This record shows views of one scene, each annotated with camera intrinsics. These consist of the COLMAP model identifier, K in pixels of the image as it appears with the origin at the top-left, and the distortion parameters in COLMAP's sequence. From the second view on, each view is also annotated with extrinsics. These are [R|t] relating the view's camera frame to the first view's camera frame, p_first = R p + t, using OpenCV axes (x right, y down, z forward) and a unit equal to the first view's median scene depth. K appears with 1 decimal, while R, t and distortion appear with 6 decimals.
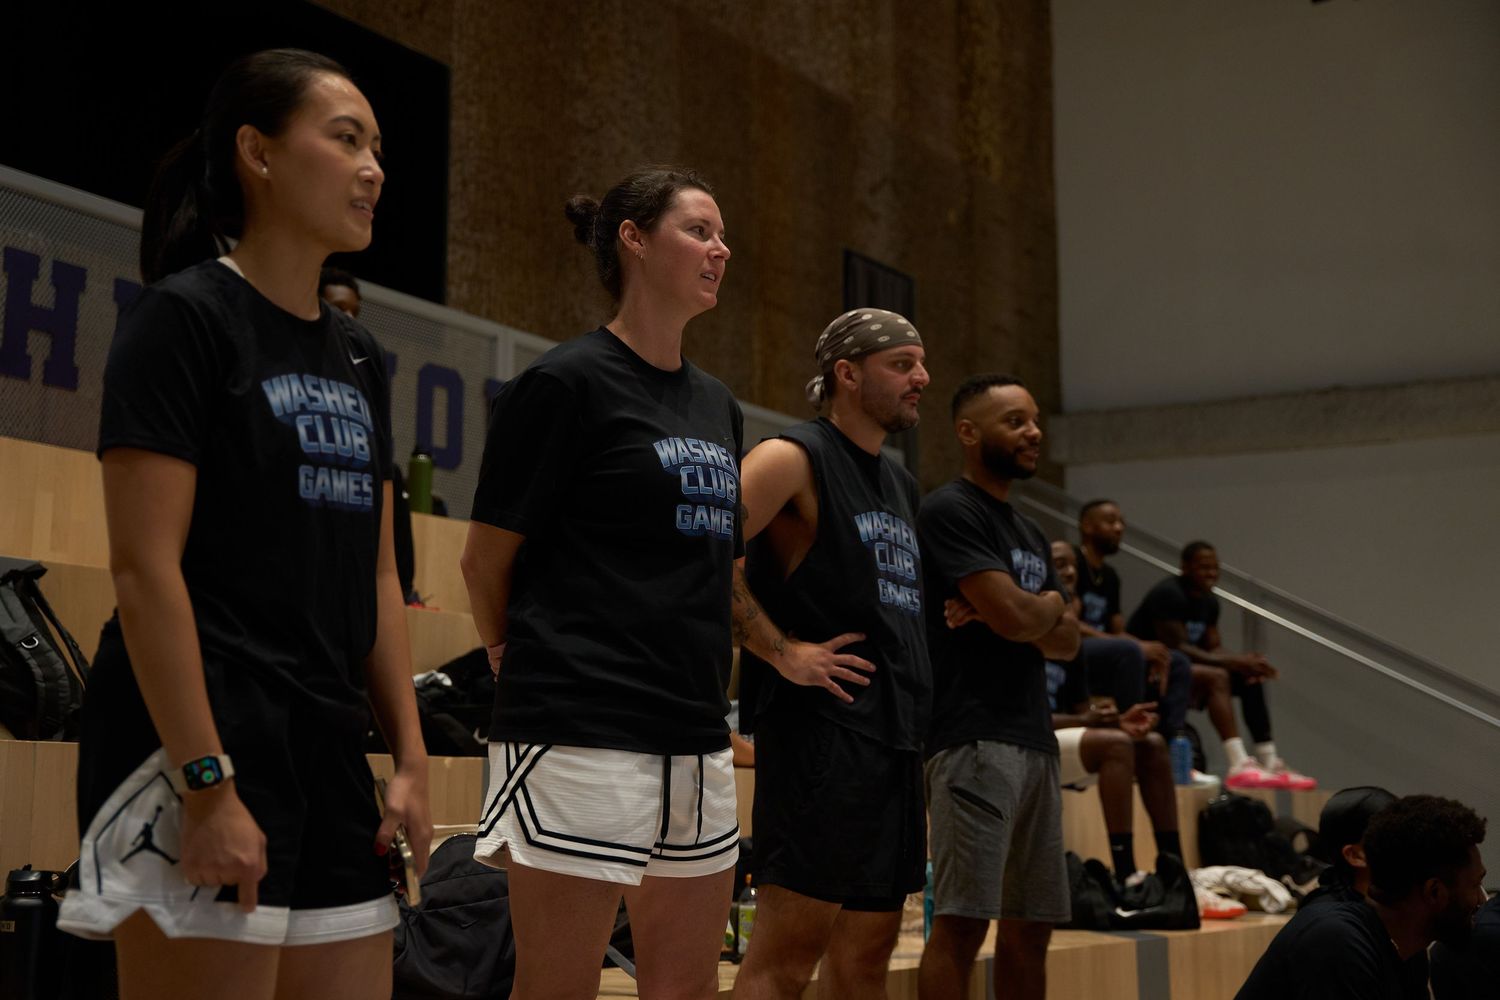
lens RADIAL K [[1844.2, 0, 750.0], [0, 1844.2, 500.0], [0, 0, 1]] dist [0.054910, 0.010667]
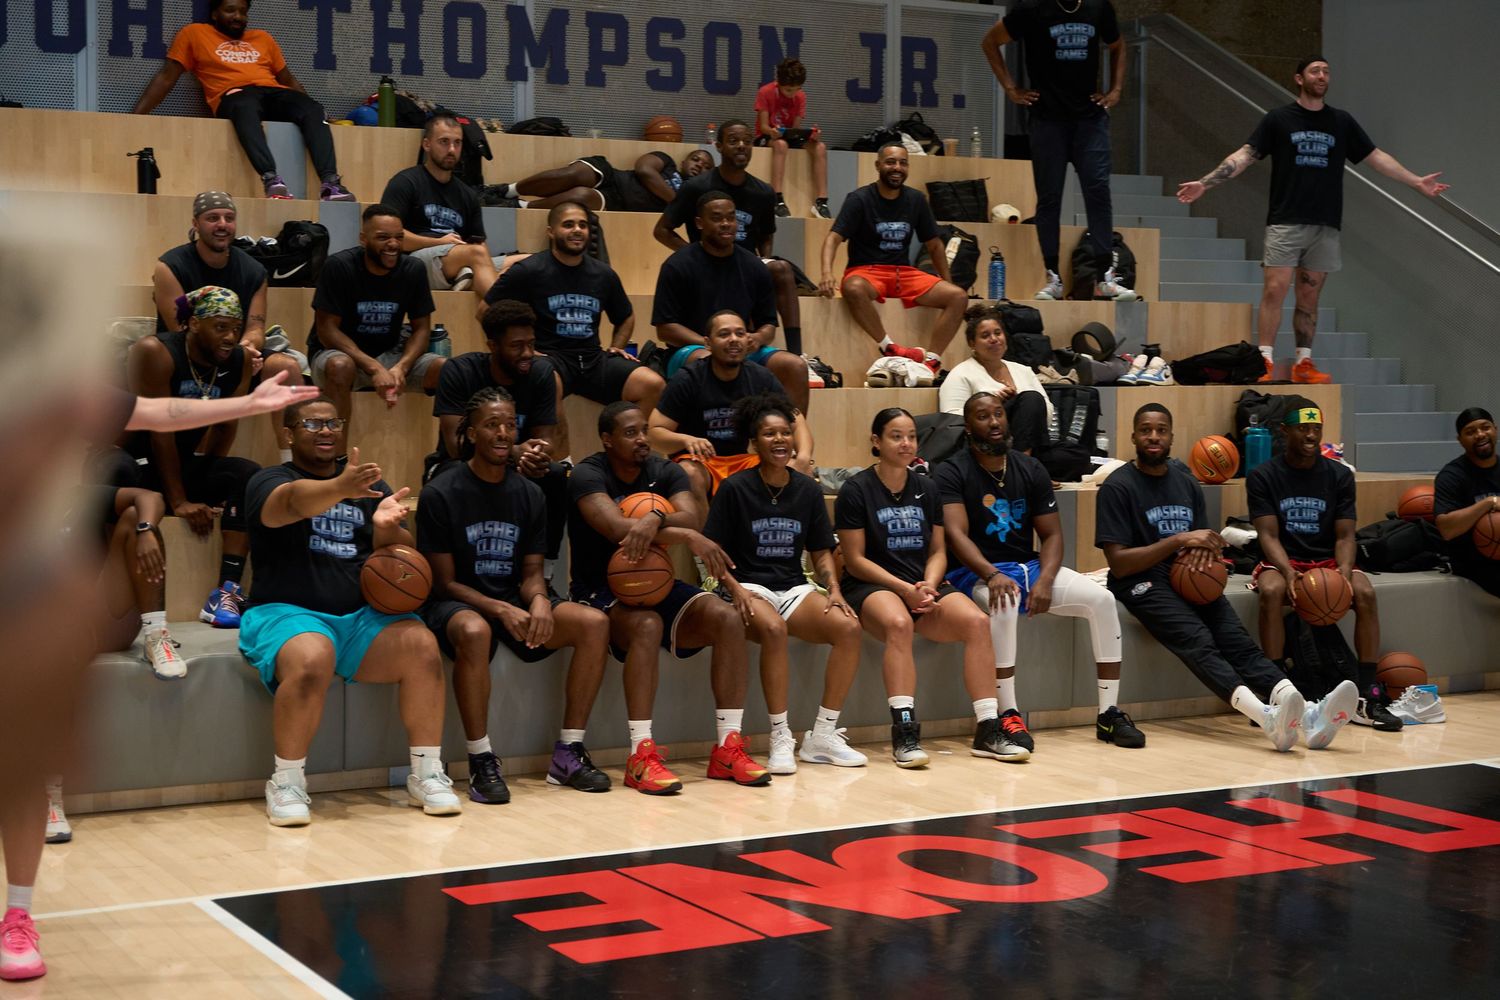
lens RADIAL K [[2380.7, 0, 750.0], [0, 2380.7, 500.0], [0, 0, 1]] dist [0.007119, -0.006593]
pose [[0.903492, 0.013397, -0.428395, 0.519577], [0.079375, 0.976992, 0.197956, -0.029901], [0.421191, -0.212856, 0.881641, -0.352298]]
